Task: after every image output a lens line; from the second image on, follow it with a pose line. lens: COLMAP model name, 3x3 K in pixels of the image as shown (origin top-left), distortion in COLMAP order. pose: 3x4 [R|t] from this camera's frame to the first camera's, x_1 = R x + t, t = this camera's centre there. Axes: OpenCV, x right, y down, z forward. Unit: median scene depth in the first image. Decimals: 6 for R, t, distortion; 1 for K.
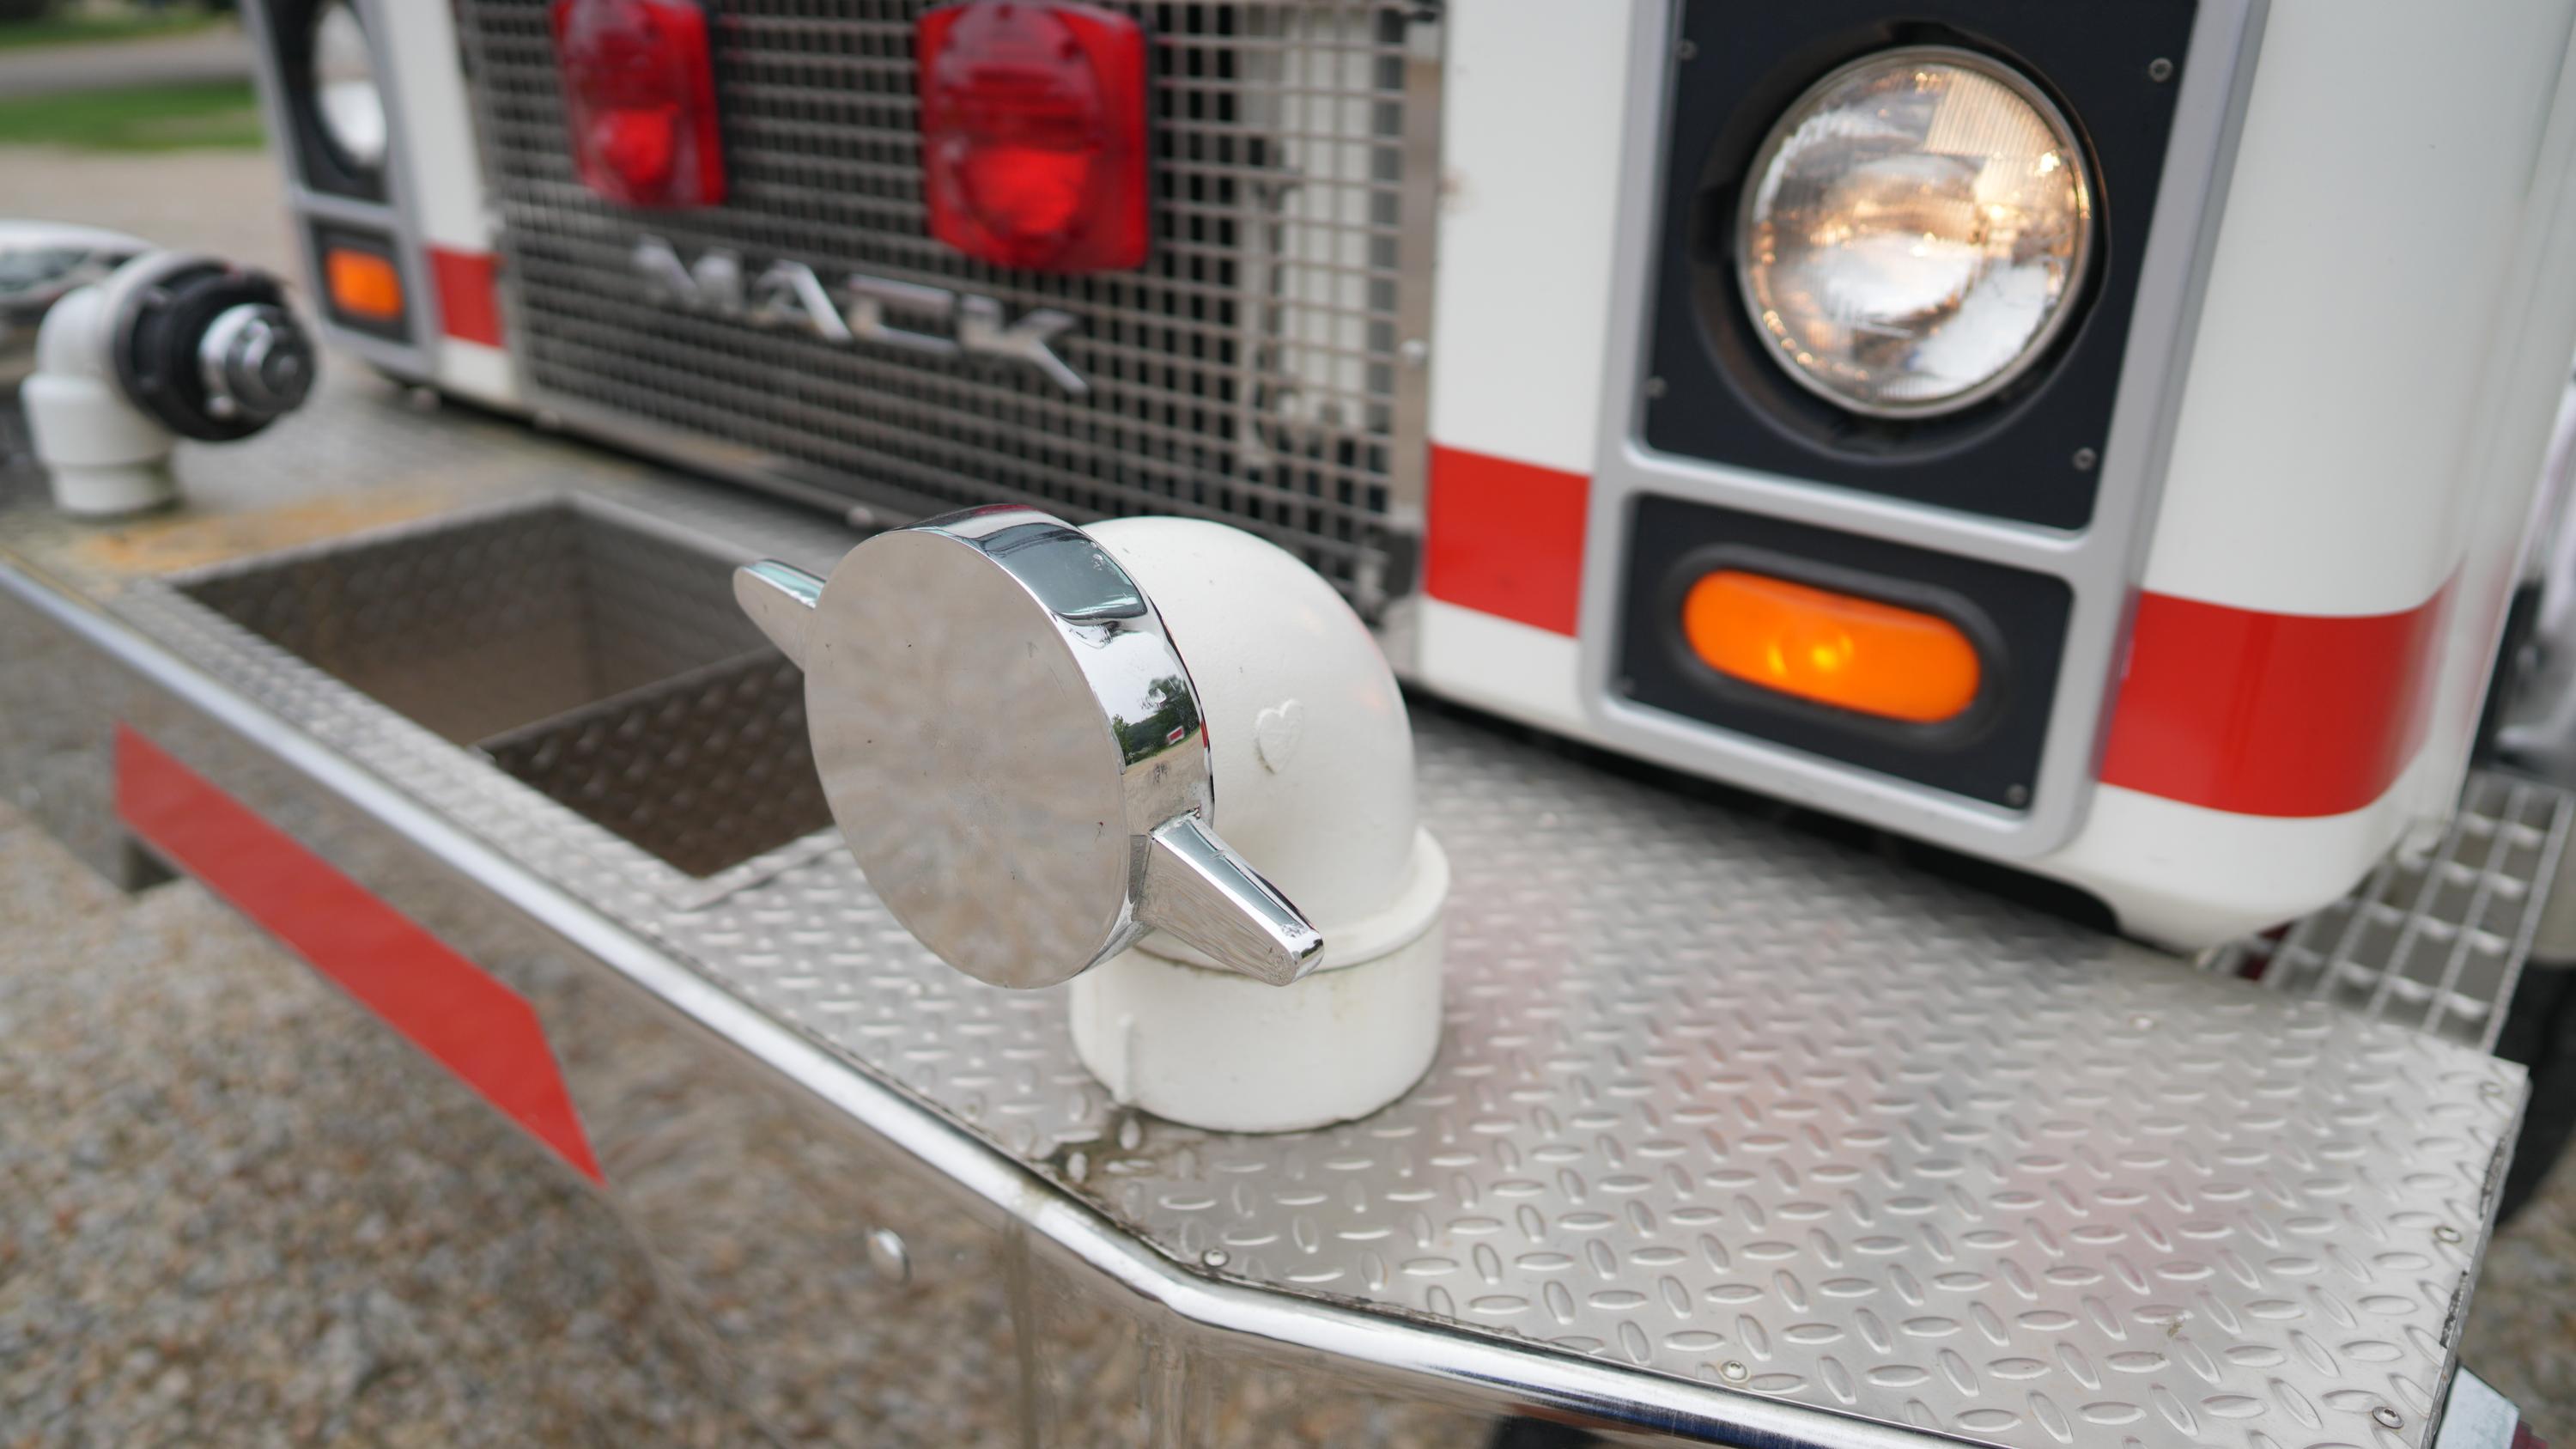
lens RADIAL K [[1745.9, 0, 1267.9], [0, 1745.9, 712.8], [0, 0, 1]] dist [-0.030097, 0.044715]
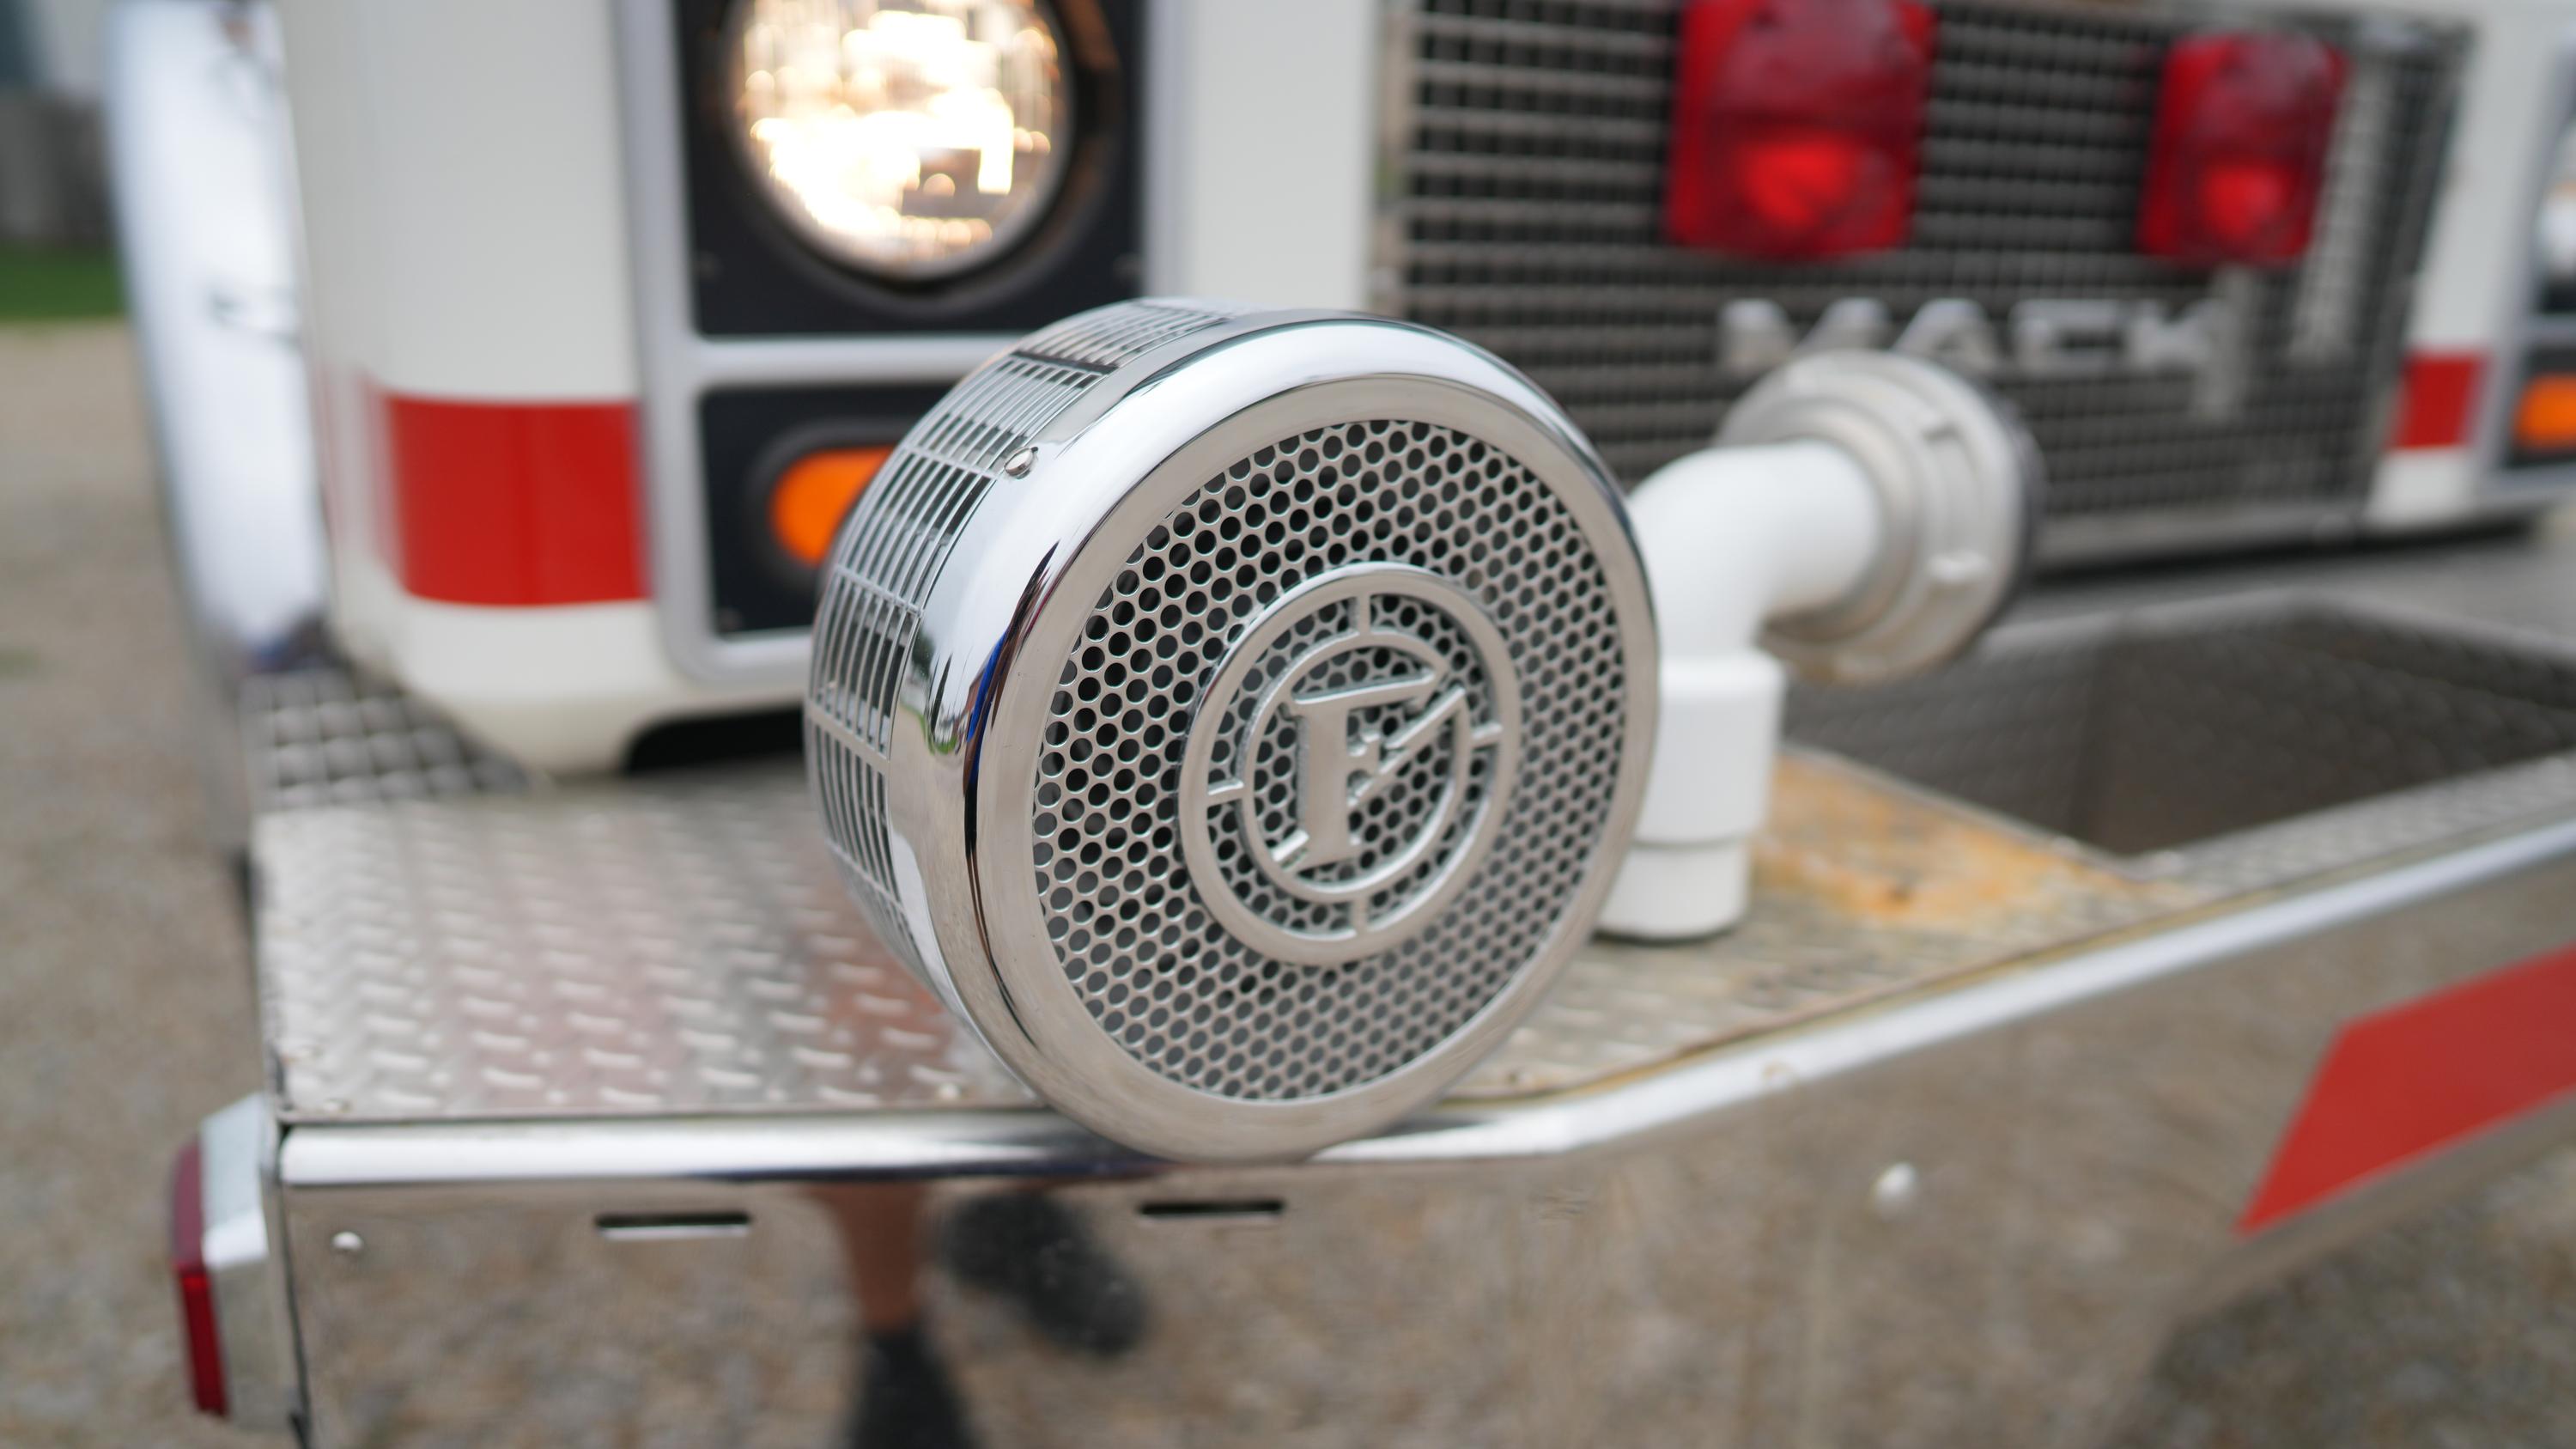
lens RADIAL K [[1745.9, 0, 1233.4], [0, 1745.9, 736.3], [0, 0, 1]] dist [-0.030097, 0.044715]
pose [[0.358310, -0.287264, 0.888309, -1.429892], [0.334184, 0.927904, 0.165271, -0.364638], [-0.871743, 0.237641, 0.428476, 1.115624]]
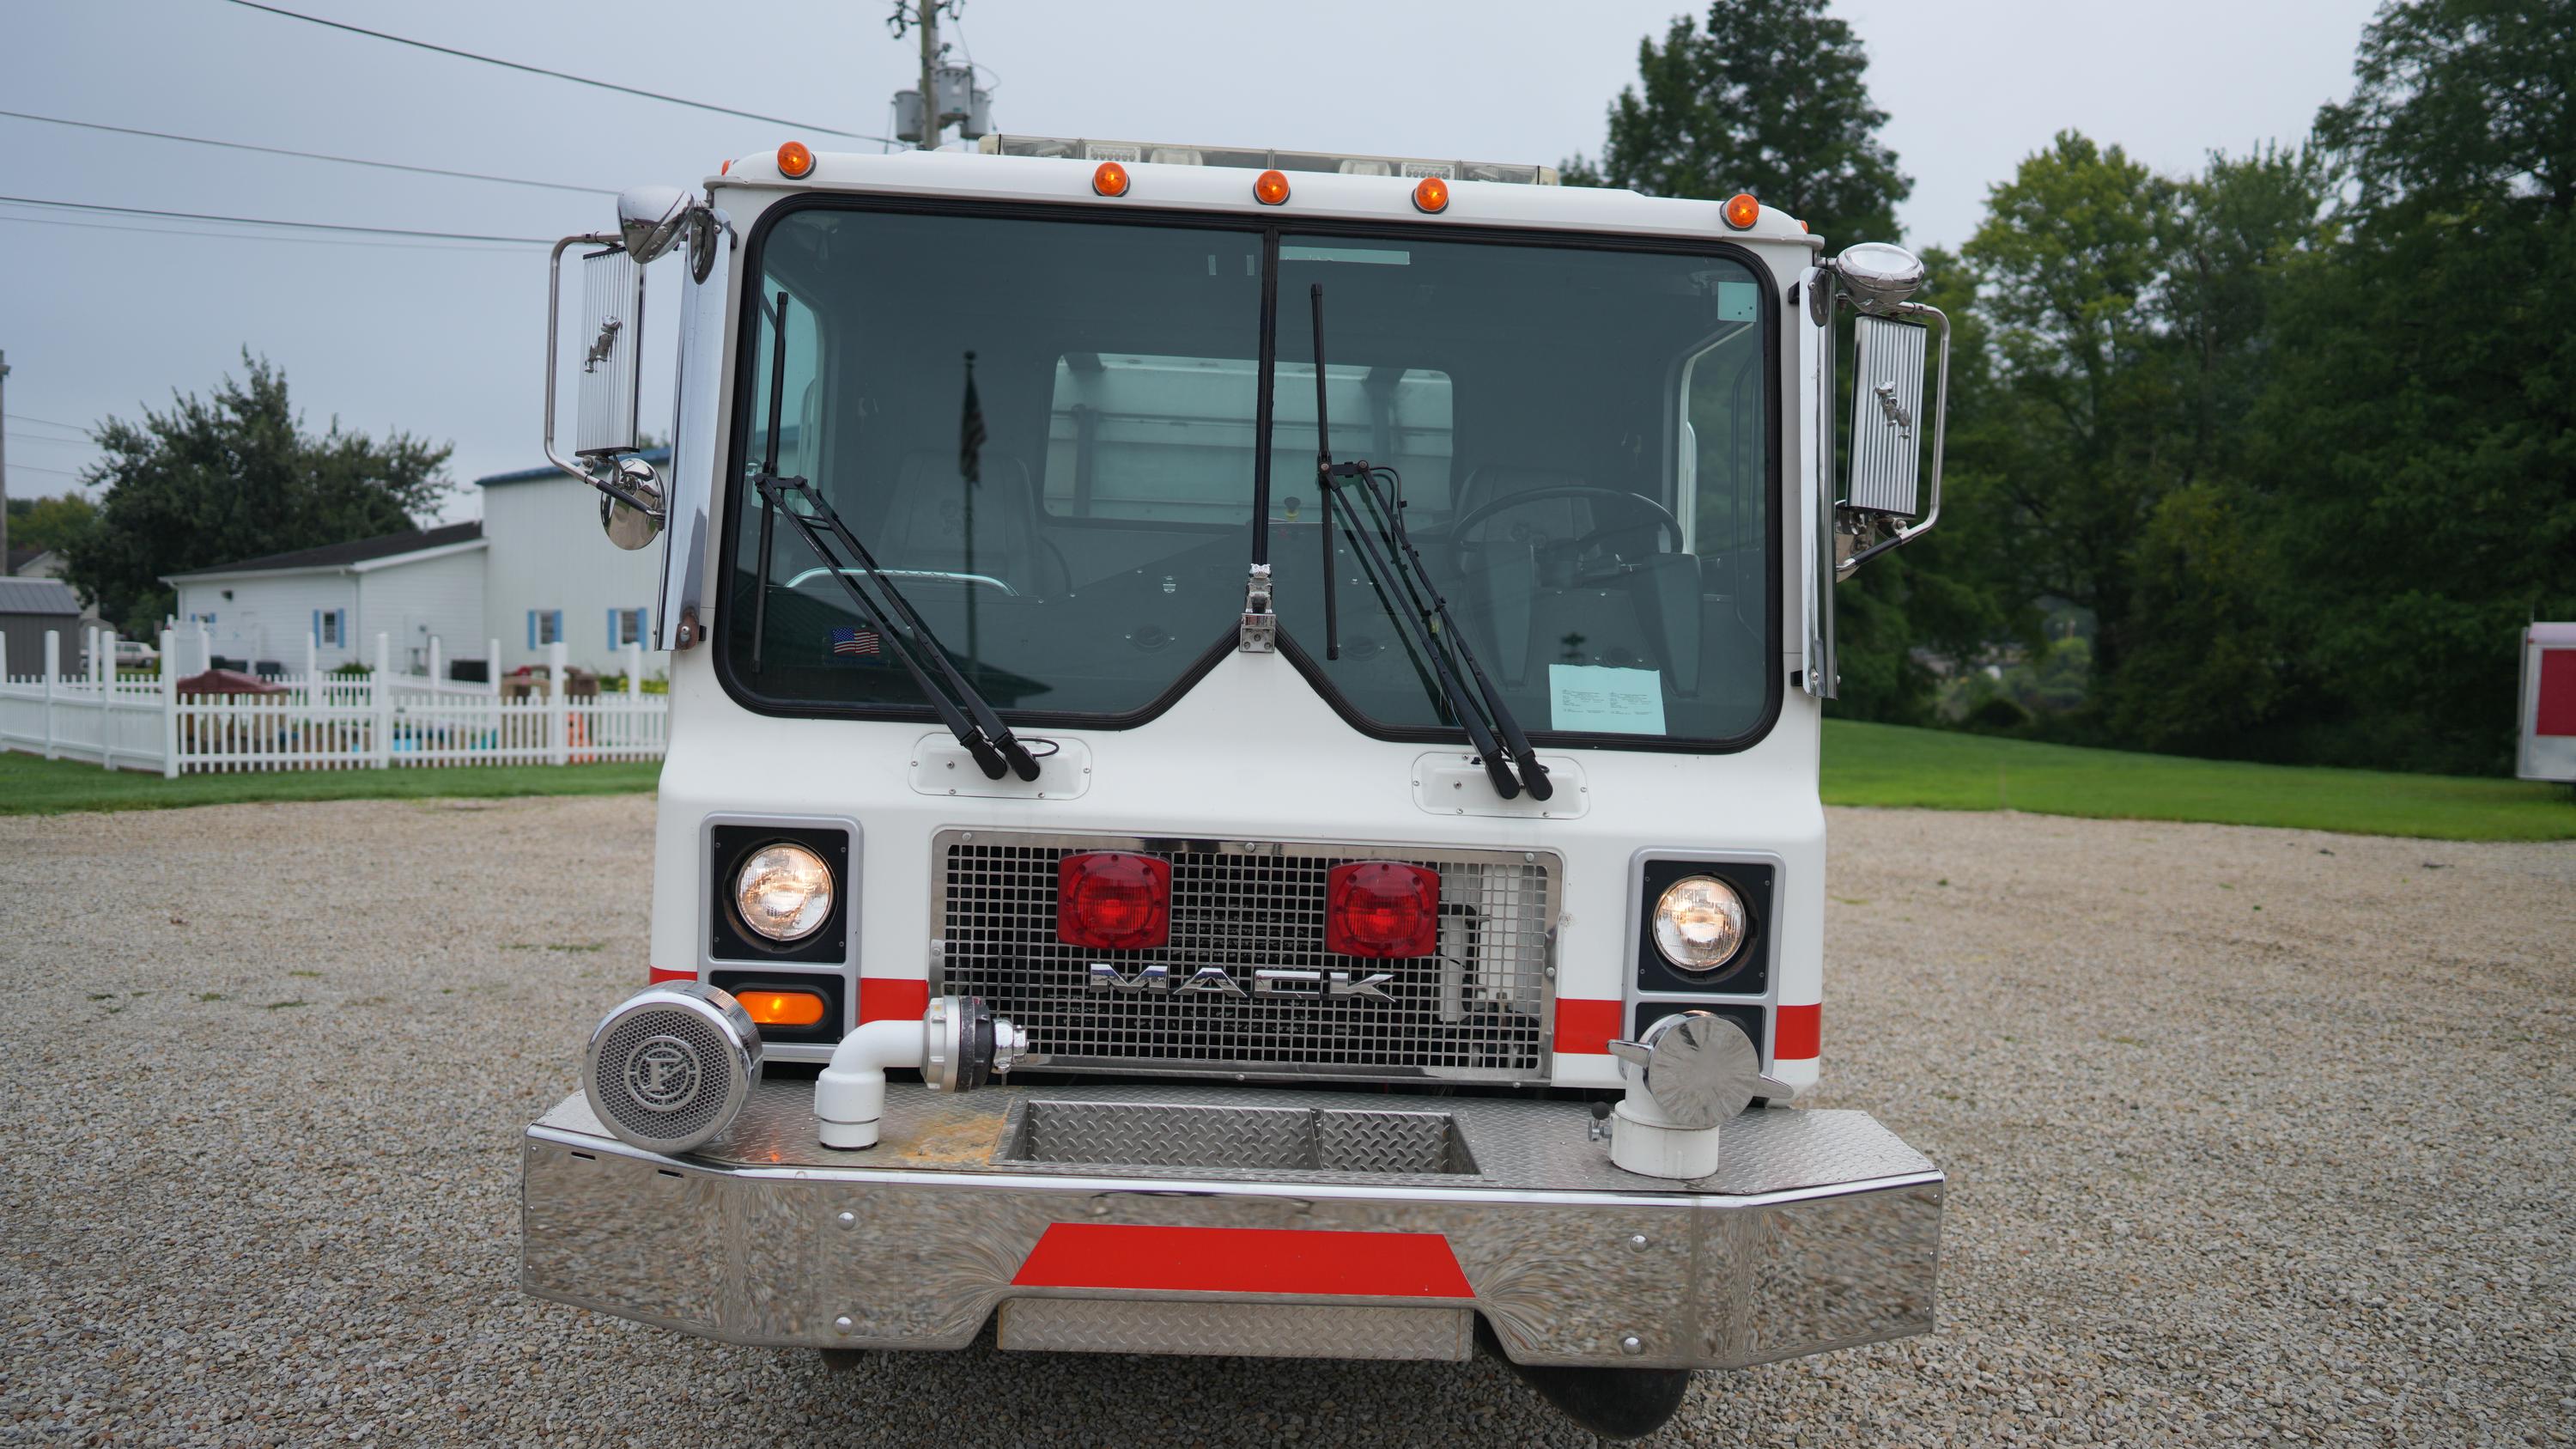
lens RADIAL K [[1745.9, 0, 1294.6], [0, 1745.9, 734.3], [0, 0, 1]] dist [-0.030097, 0.044715]
pose [[0.734701, -0.034245, 0.677526, -1.927327], [0.232176, 0.951106, -0.203696, -0.068387], [-0.637424, 0.306960, 0.706729, -0.843533]]
